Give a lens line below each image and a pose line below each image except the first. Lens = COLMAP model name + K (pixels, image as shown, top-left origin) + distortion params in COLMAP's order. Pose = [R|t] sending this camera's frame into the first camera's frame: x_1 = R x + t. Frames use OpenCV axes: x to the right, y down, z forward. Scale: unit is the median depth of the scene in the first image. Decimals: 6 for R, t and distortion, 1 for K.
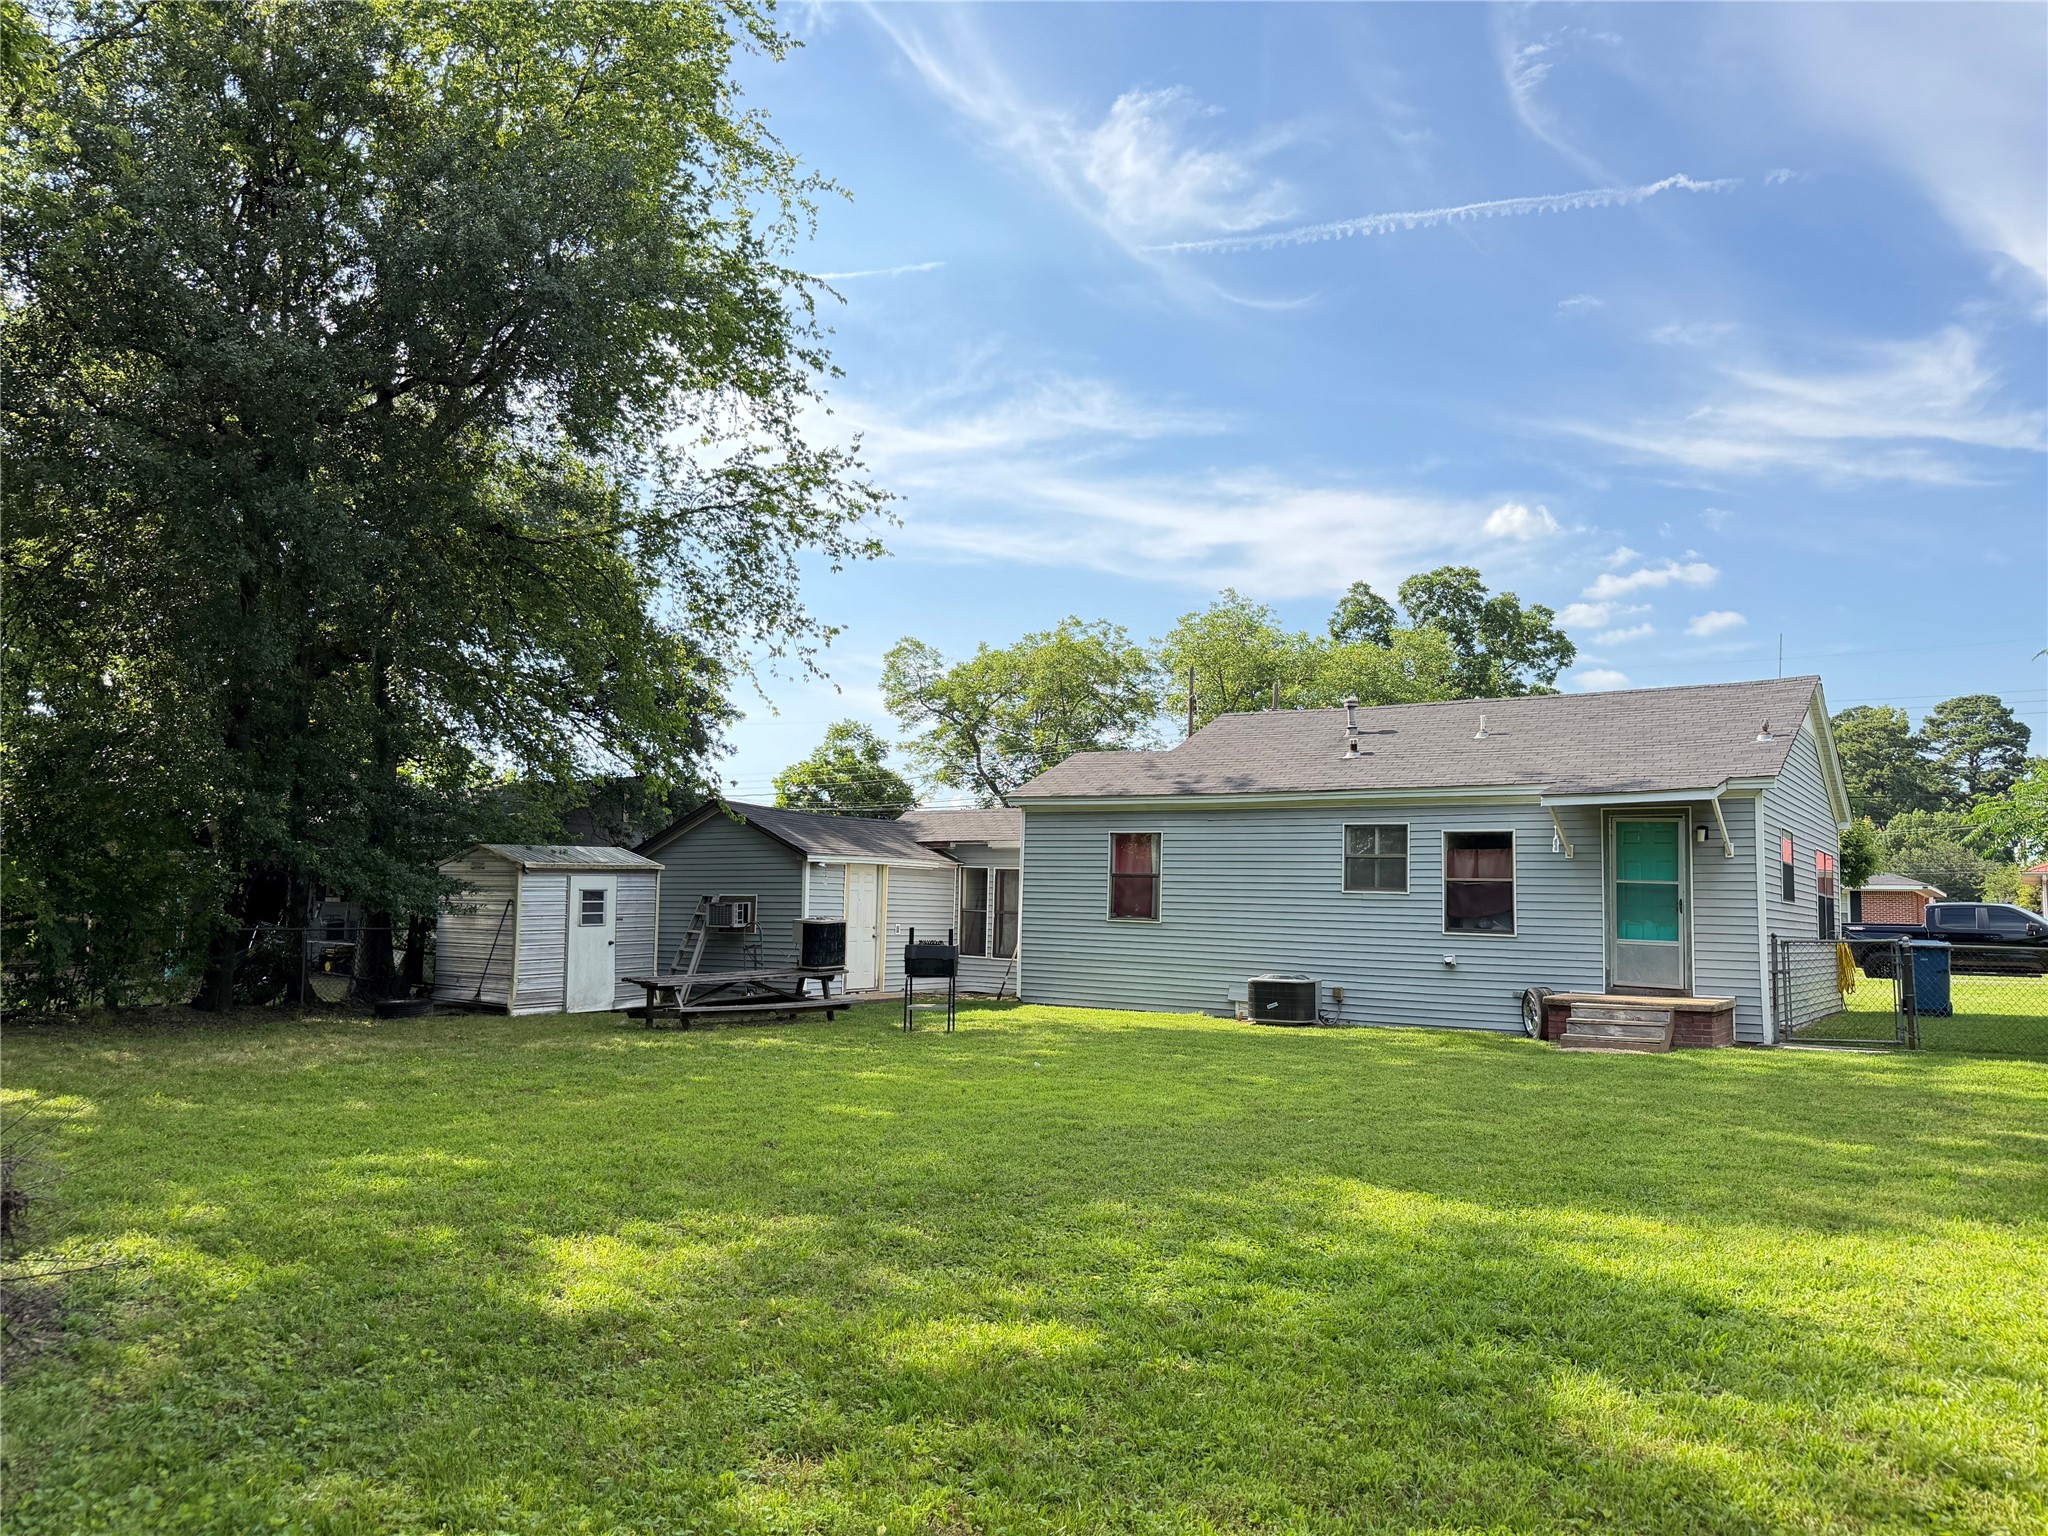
lens RADIAL K [[1421.8, 0, 1047.0], [0, 1421.8, 759.7], [0, 0, 1]] dist [0.050946, -0.109958]
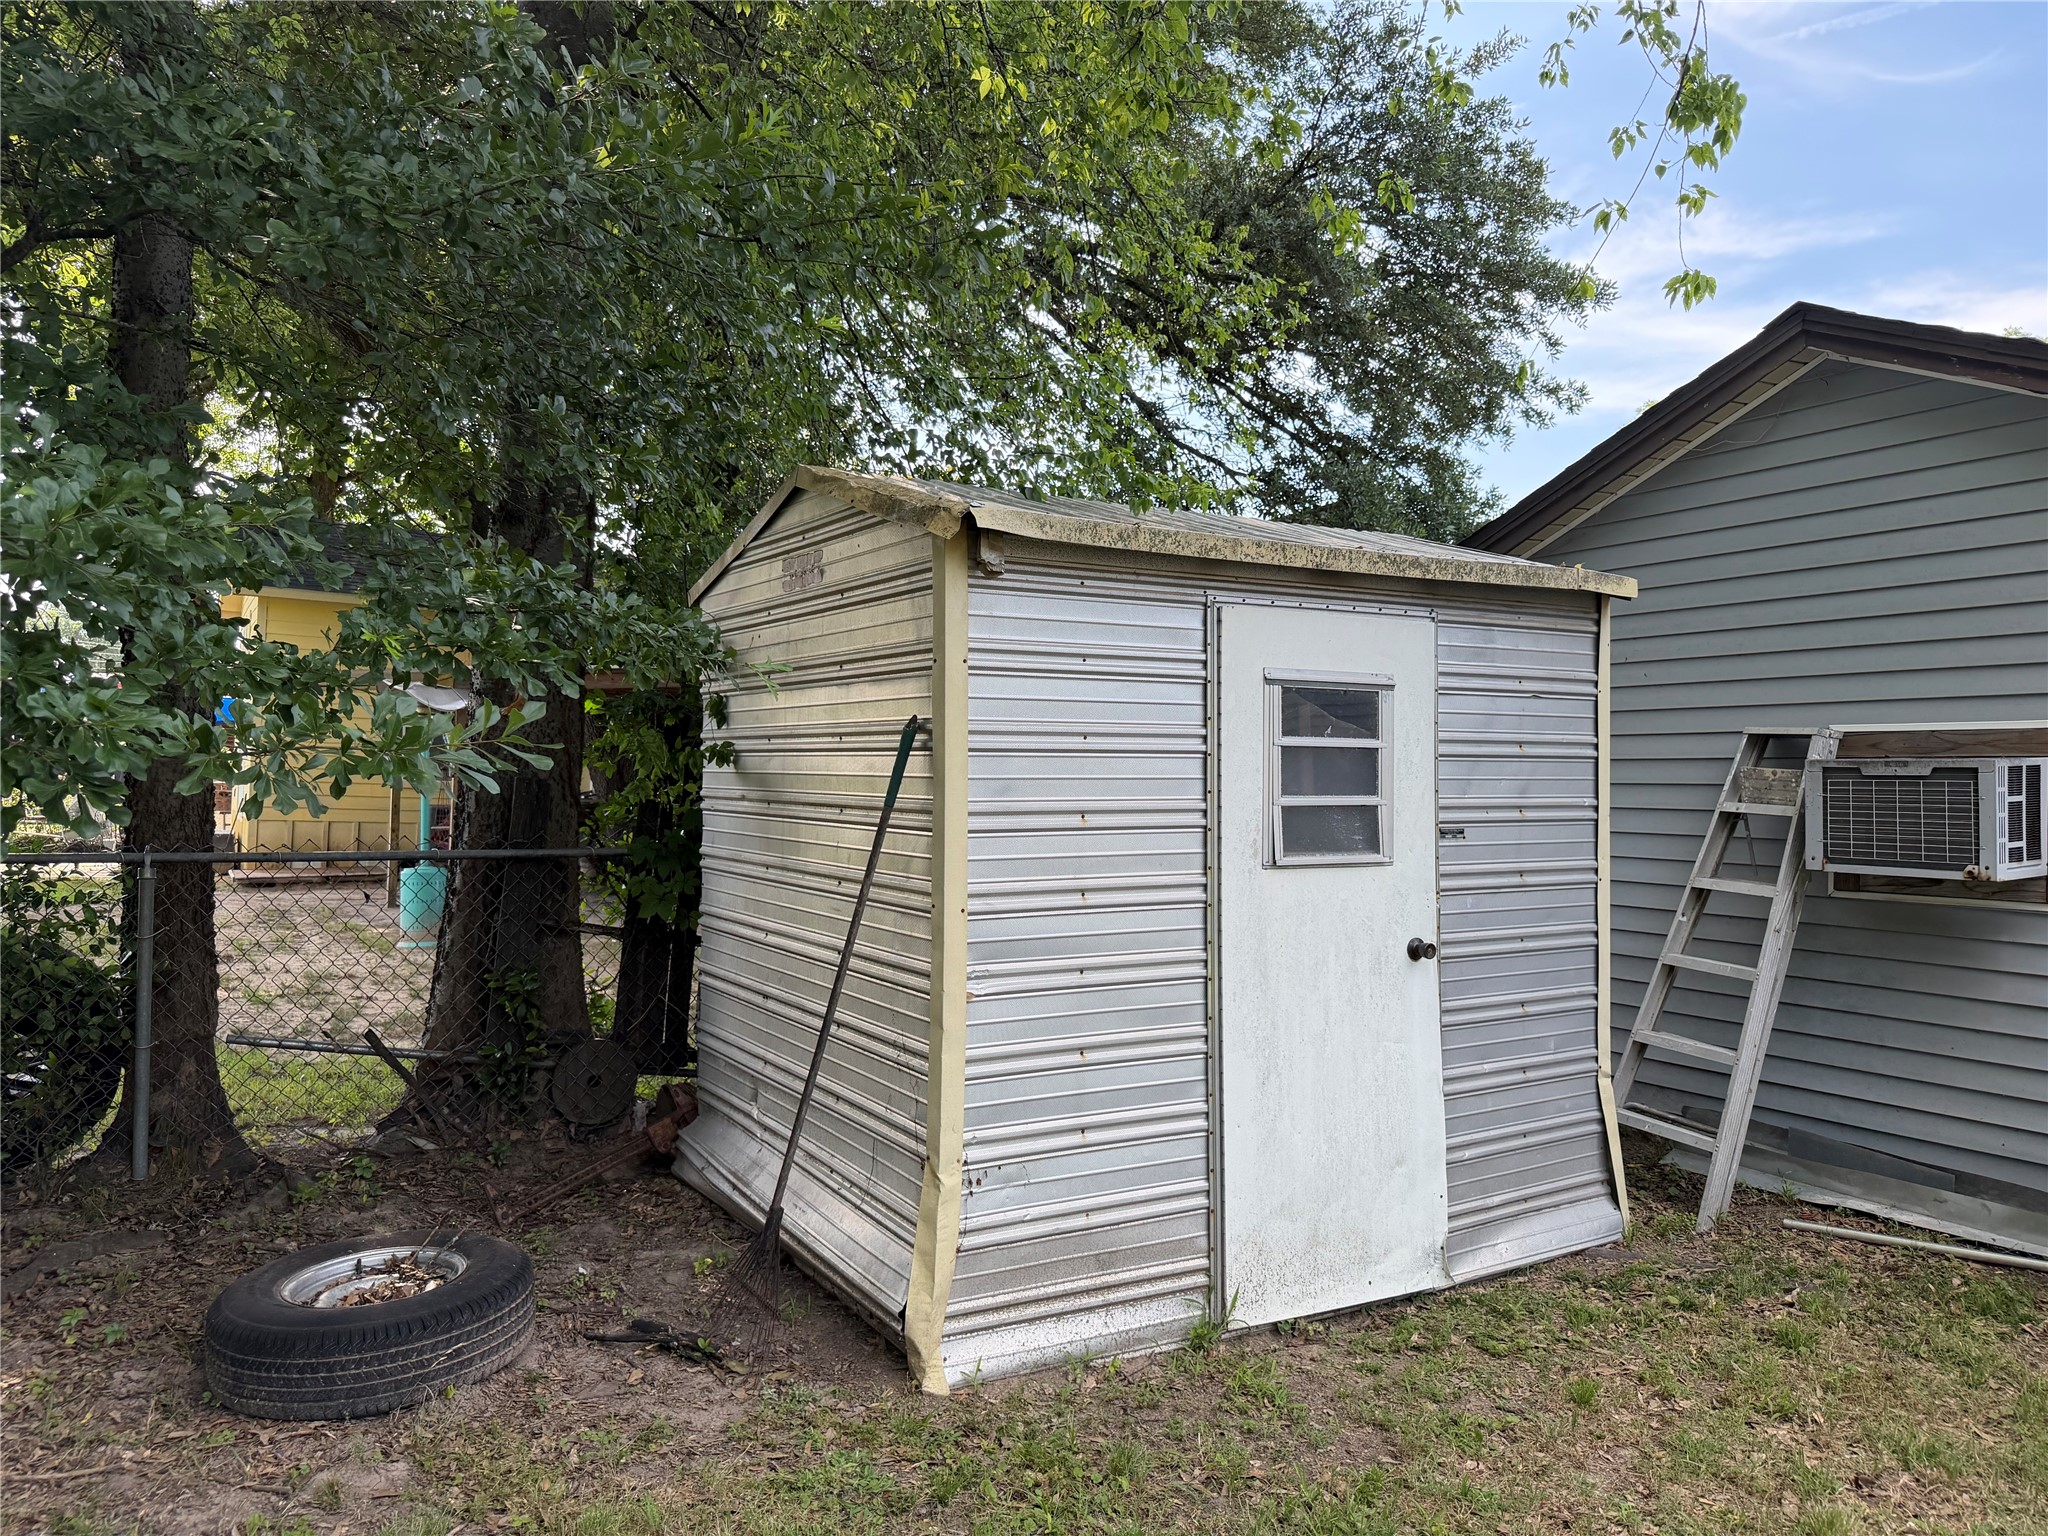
lens RADIAL K [[1440.4, 0, 1024.0], [0, 1440.4, 768.0], [0, 0, 1]] dist [0.118758, -0.157296]
pose [[0.921206, -0.009734, -0.388954, -0.286464], [0.037769, 0.997203, 0.064497, 0.090803], [0.387238, -0.074106, 0.918997, 0.821572]]
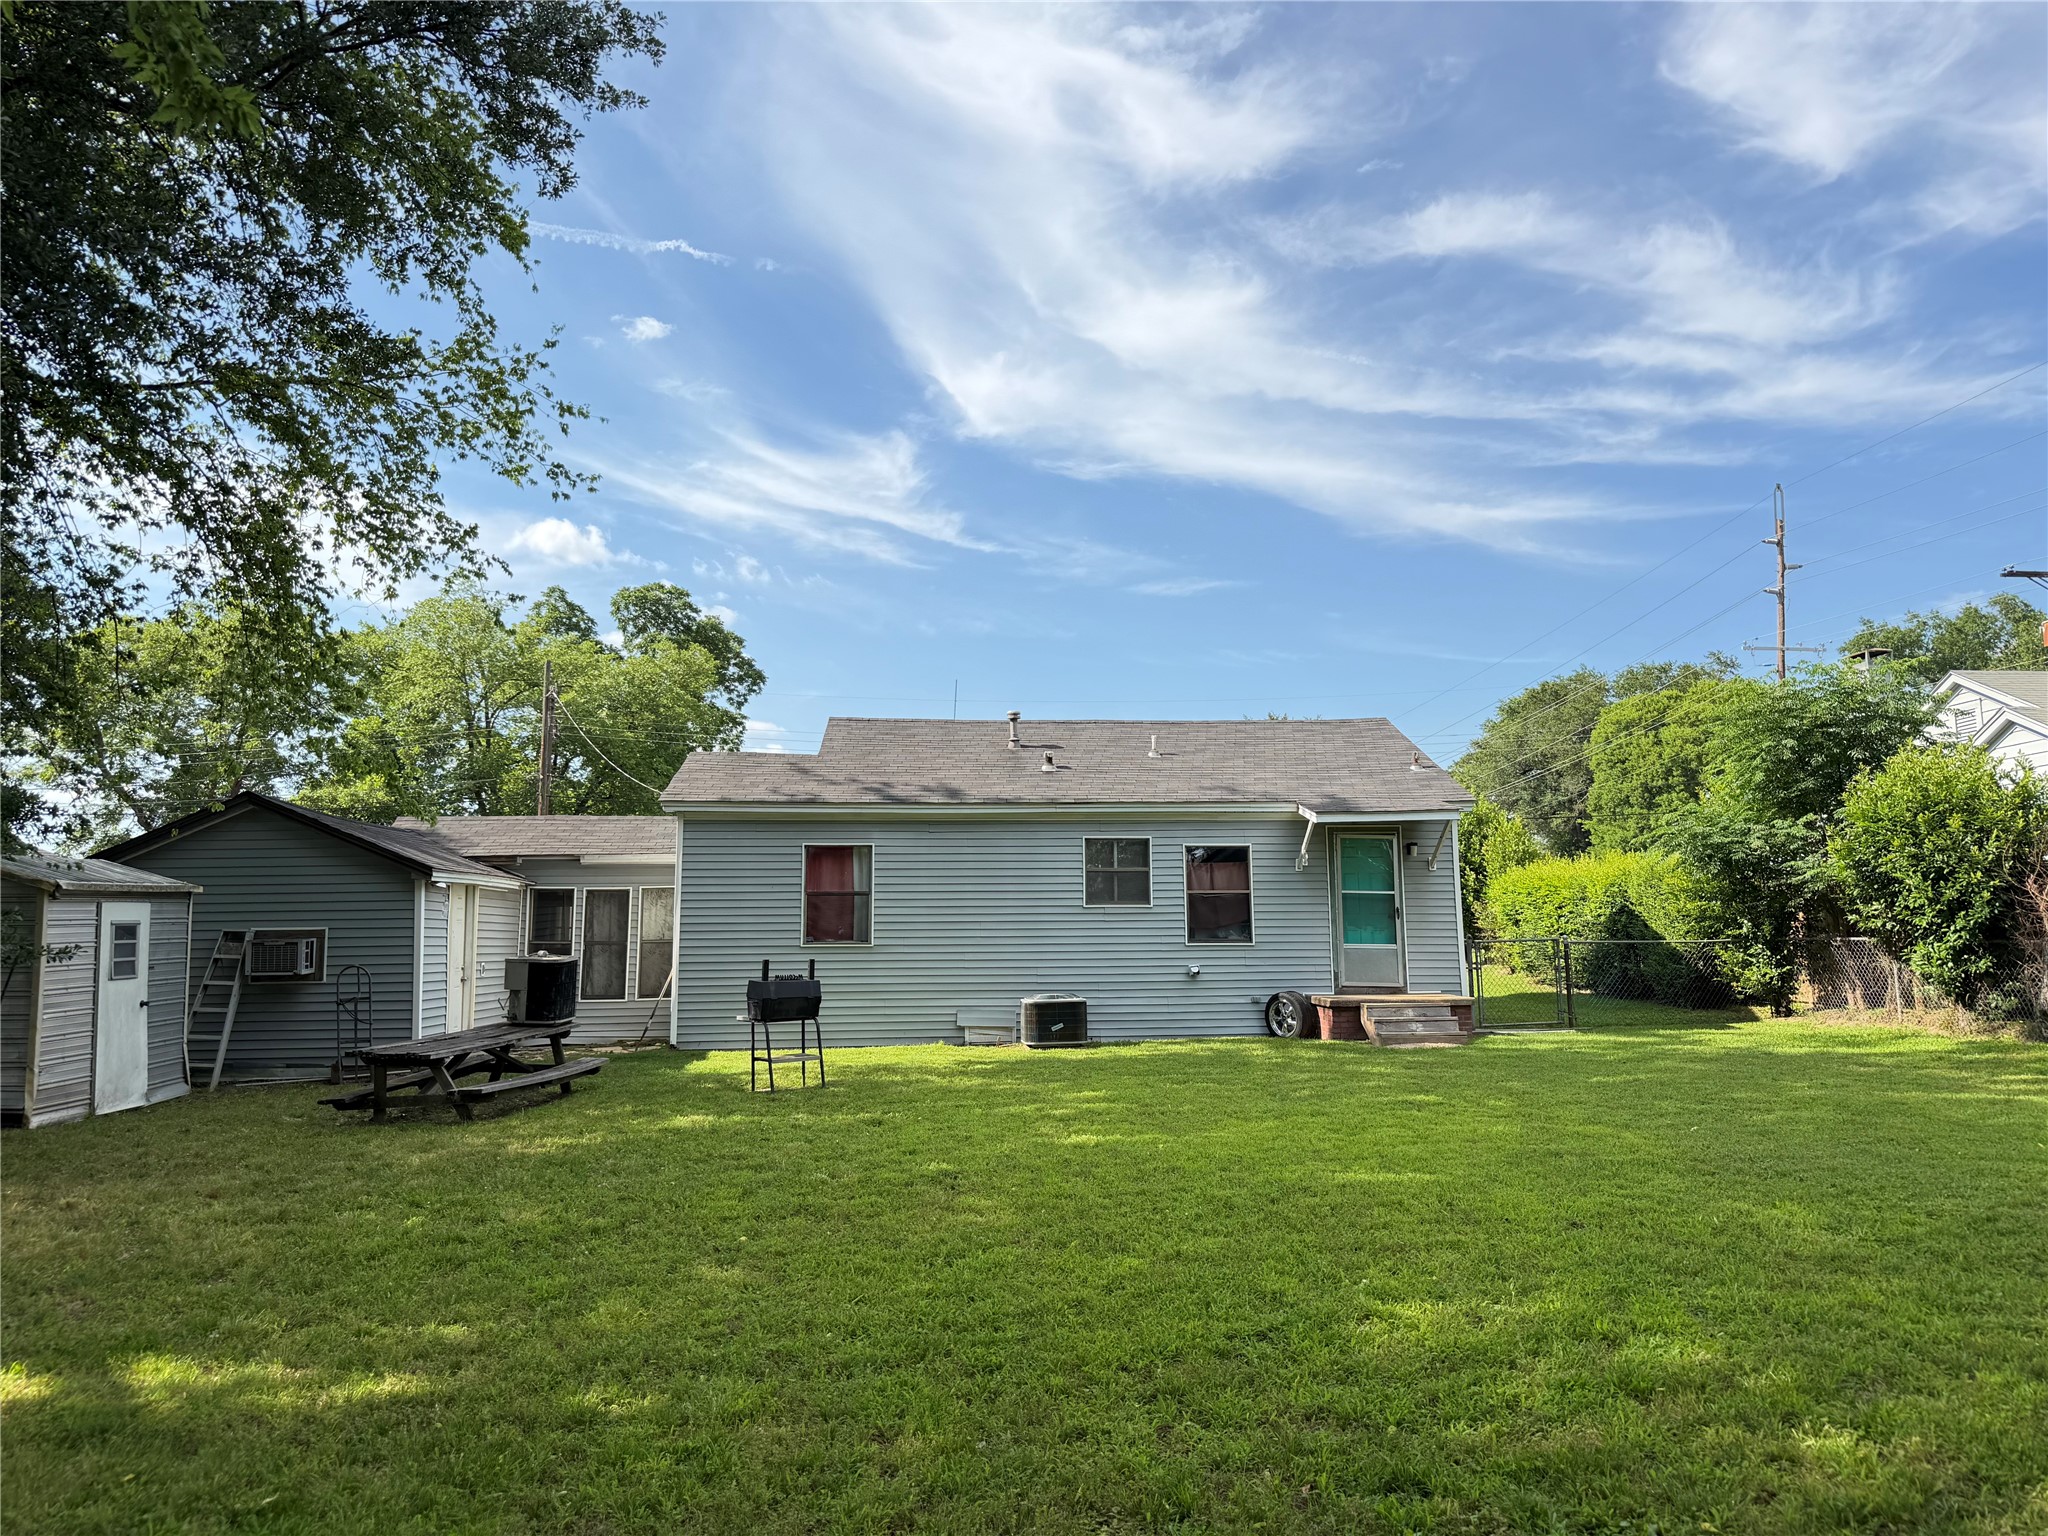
lens RADIAL K [[1421.8, 0, 1047.0], [0, 1421.8, 759.7], [0, 0, 1]] dist [0.050946, -0.109958]
pose [[0.784036, 0.046932, 0.618939, -0.404155], [-0.036614, 0.998898, -0.029362, 0.020218], [-0.619635, 0.000358, 0.784890, 0.233695]]
